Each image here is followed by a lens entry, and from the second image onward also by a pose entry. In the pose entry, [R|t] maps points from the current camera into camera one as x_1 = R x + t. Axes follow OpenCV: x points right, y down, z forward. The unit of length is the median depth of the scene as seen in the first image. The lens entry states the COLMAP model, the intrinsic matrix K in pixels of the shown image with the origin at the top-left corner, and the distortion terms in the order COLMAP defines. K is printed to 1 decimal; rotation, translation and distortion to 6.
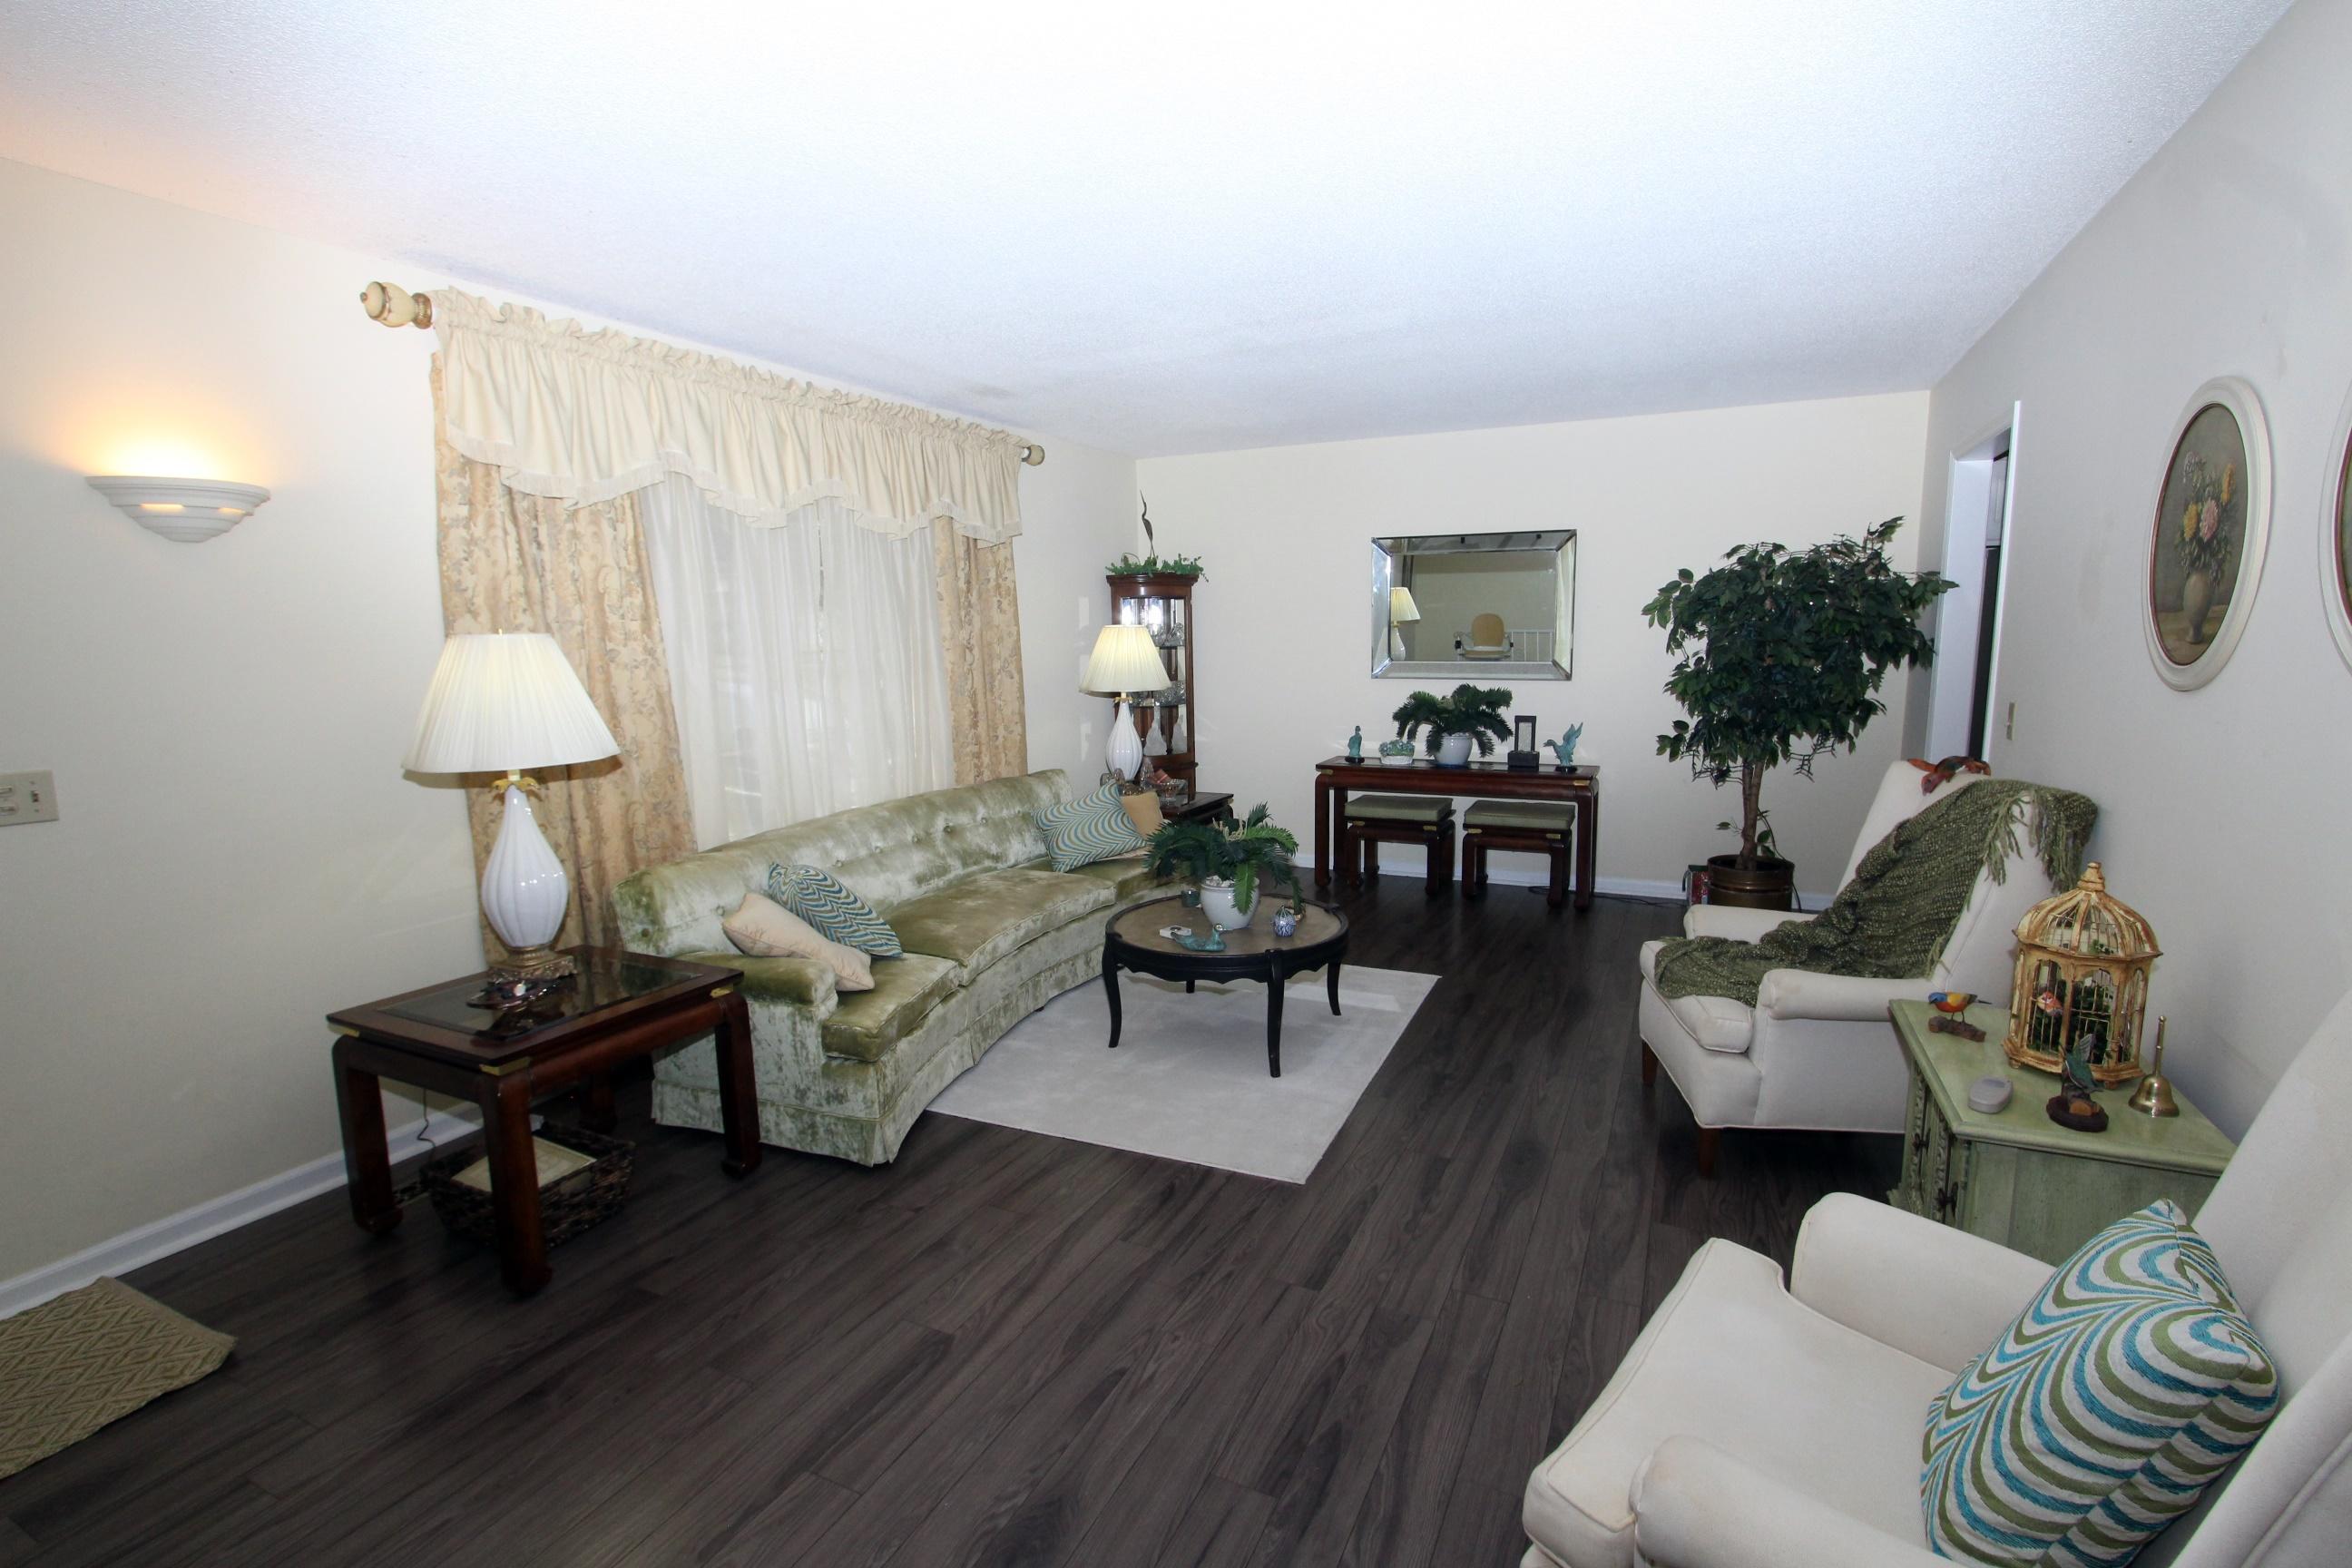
lens RADIAL K [[1077.7, 0, 1177.1], [0, 1077.7, 789.8], [0, 0, 1]] dist [-0.002114, -0.000325]
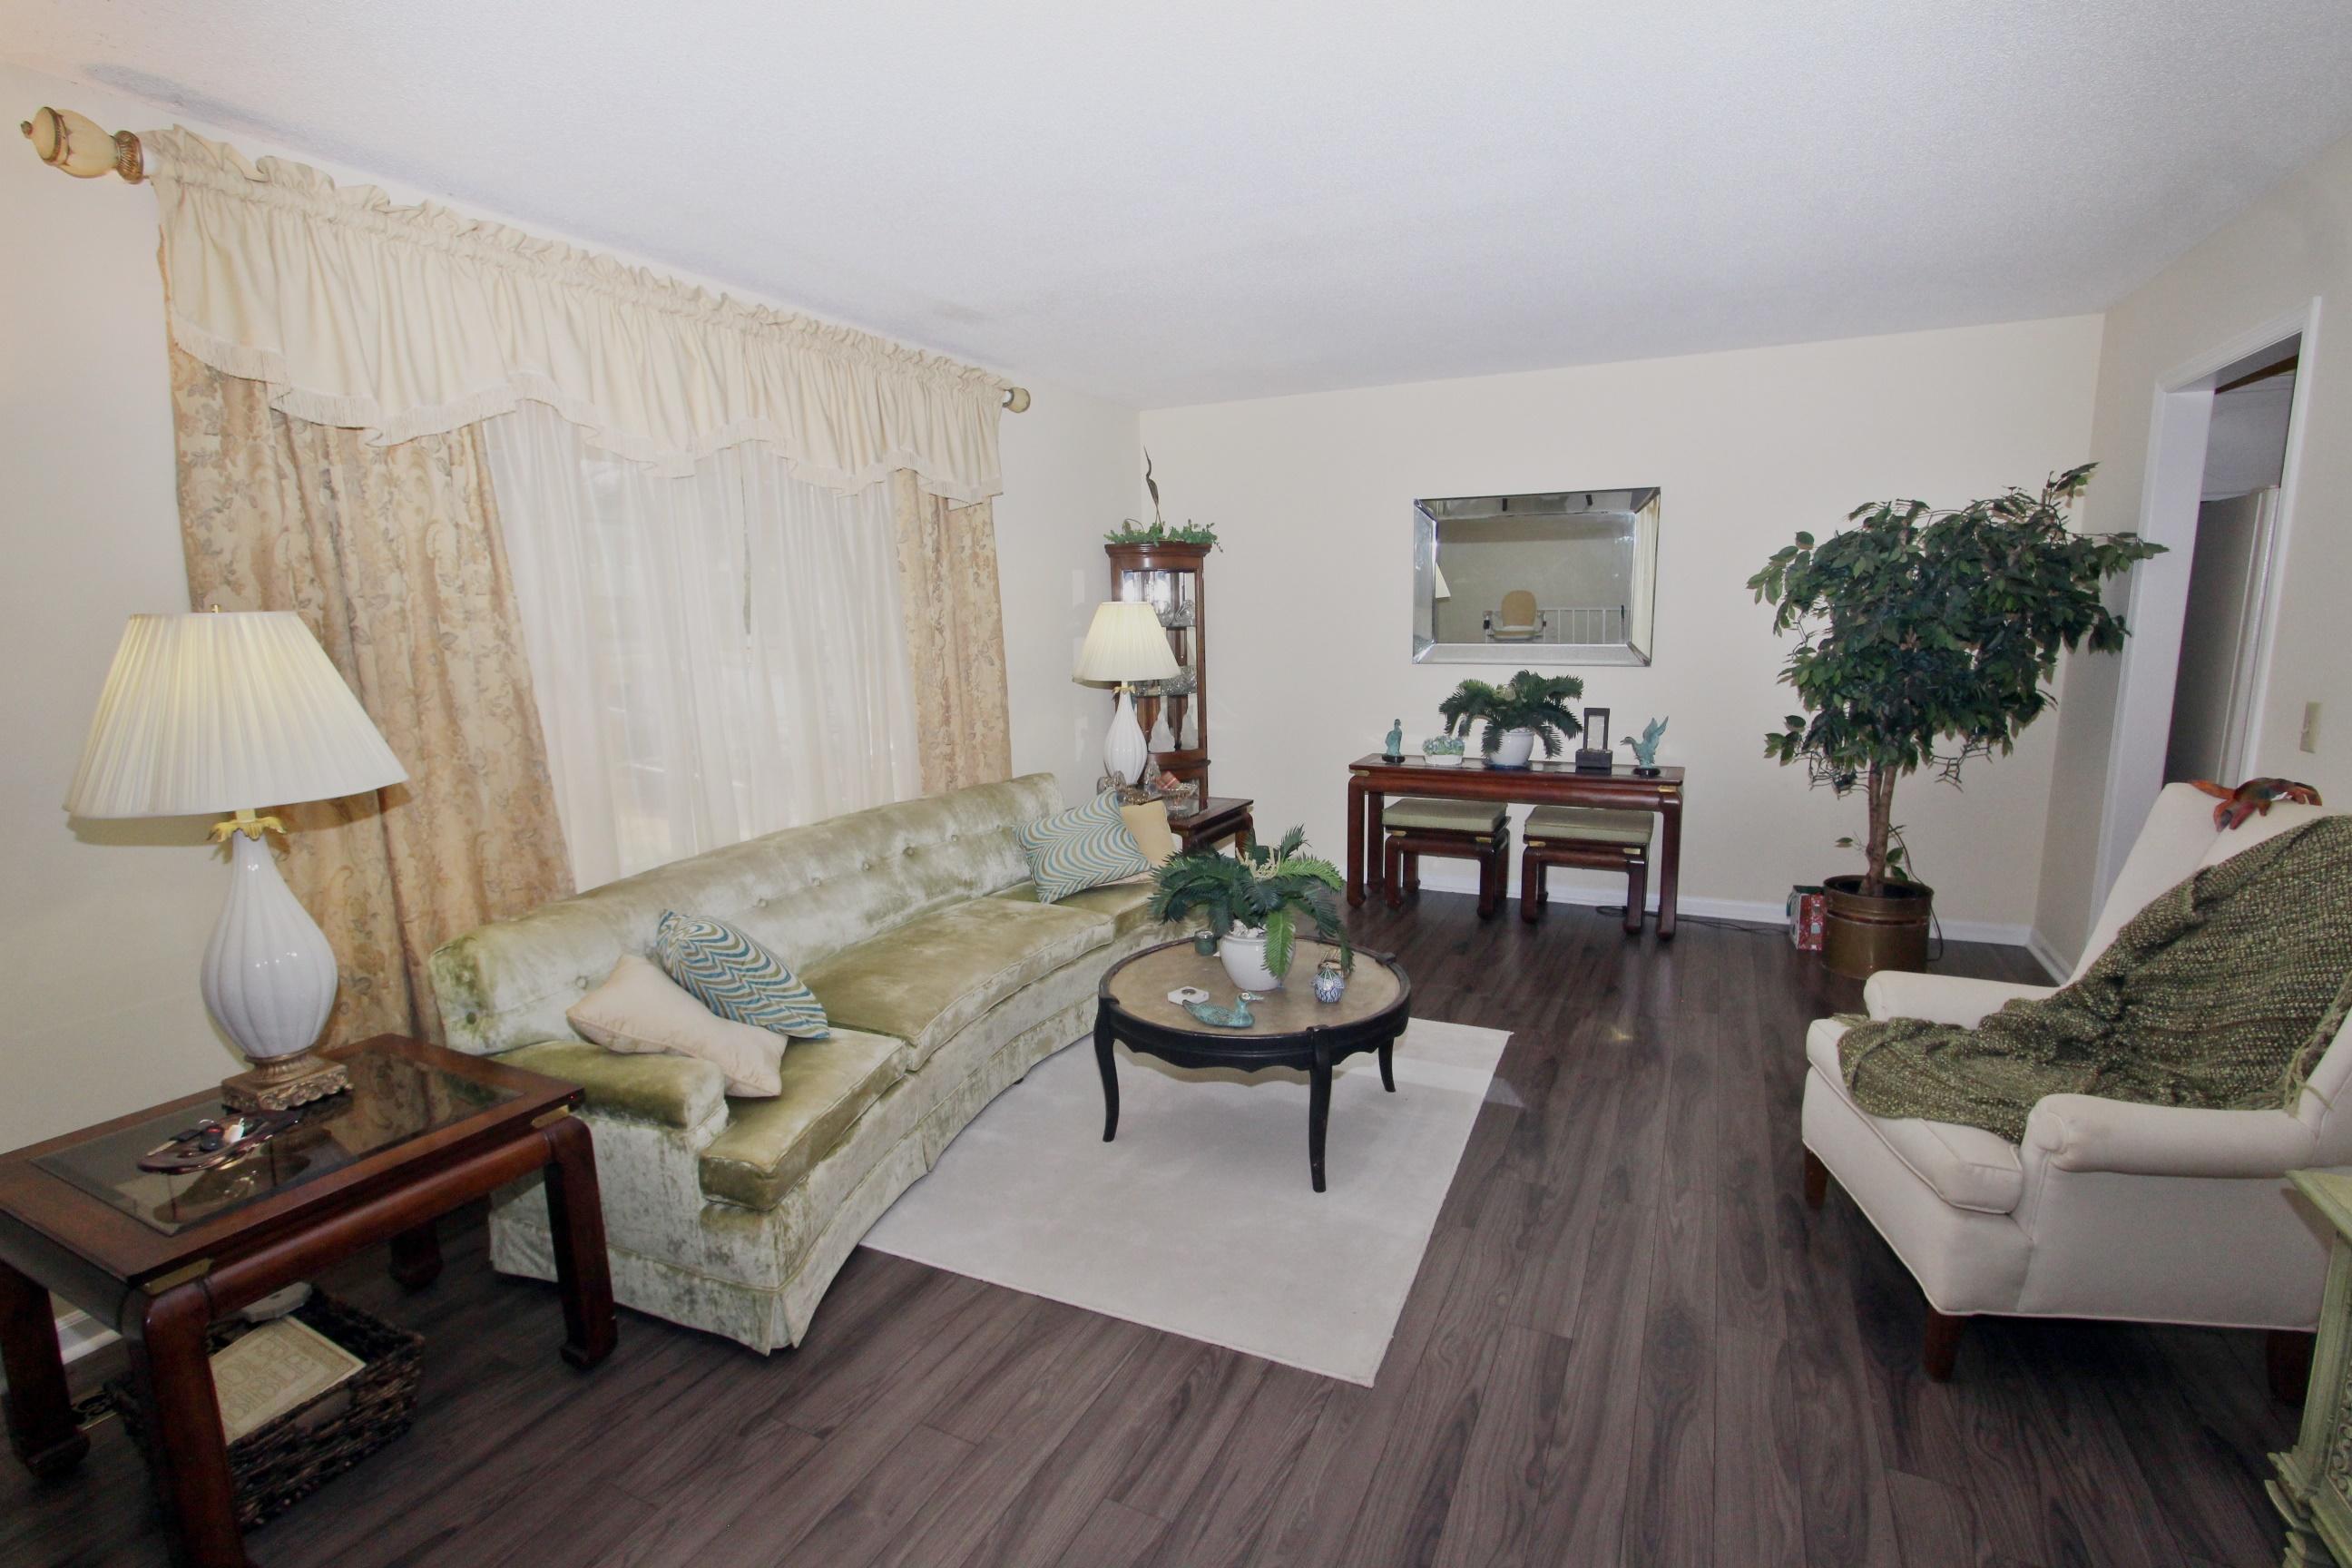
lens RADIAL K [[1077.7, 0, 1177.4], [0, 1077.7, 787.3], [0, 0, 1]] dist [-0.002114, -0.000325]
pose [[0.999986, -0.000802, -0.005308, -0.005160], [0.000888, 0.999866, 0.016360, -0.032273], [0.005295, -0.016365, 0.999852, 0.233621]]
